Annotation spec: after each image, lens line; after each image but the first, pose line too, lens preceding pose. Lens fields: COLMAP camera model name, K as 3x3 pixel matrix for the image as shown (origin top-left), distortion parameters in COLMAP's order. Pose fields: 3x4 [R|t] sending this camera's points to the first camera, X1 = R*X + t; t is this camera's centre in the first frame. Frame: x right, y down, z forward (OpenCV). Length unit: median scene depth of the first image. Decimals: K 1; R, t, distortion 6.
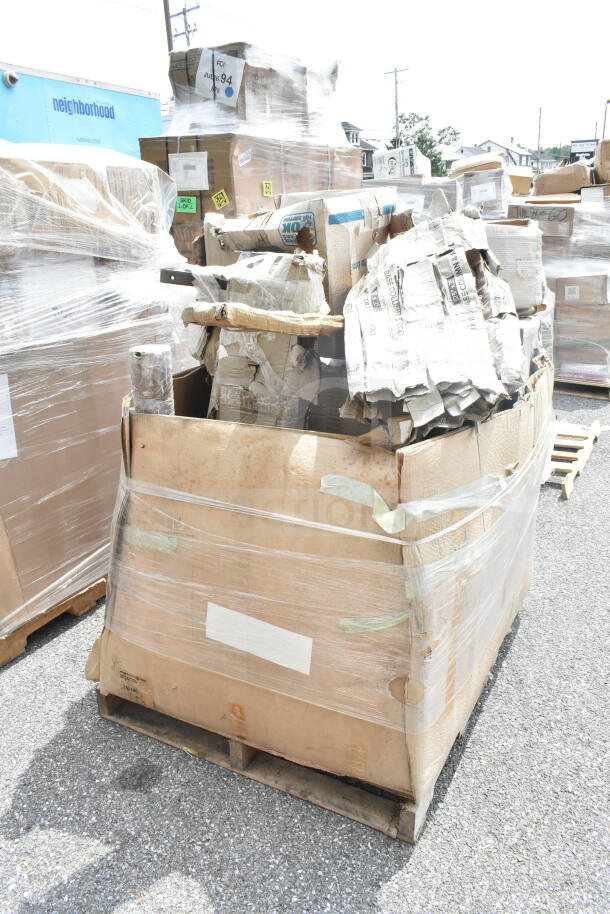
lens RADIAL K [[727.2, 0, 305.0], [0, 727.2, 457.0], [0, 0, 1]] dist [-0.007420, -0.005547]
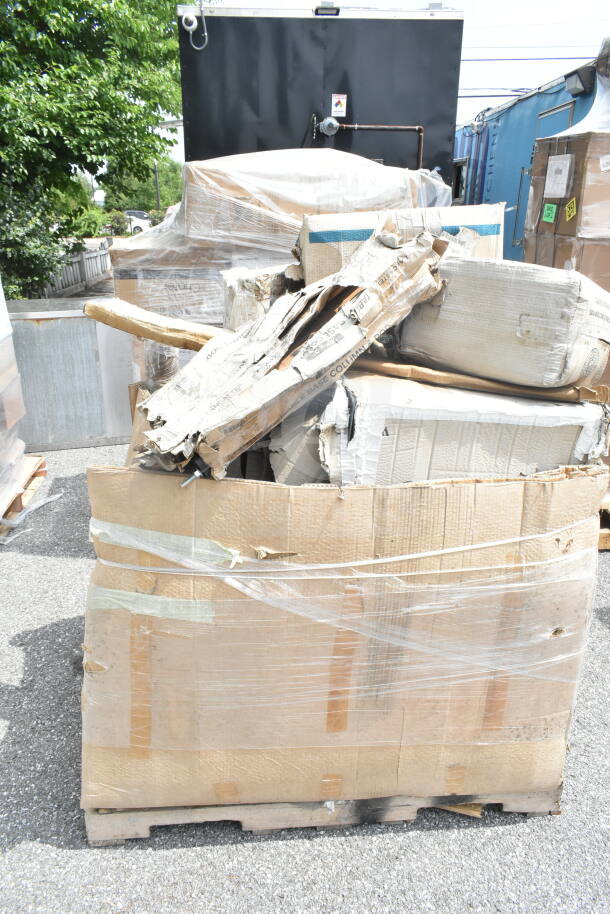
lens RADIAL K [[727.2, 0, 305.0], [0, 727.2, 457.0], [0, 0, 1]] dist [-0.007420, -0.005547]
pose [[0.534411, 0.307404, -0.787342, 0.773675], [-0.301920, 0.939489, 0.161878, -0.194402], [0.789461, 0.151205, 0.594885, 0.448544]]
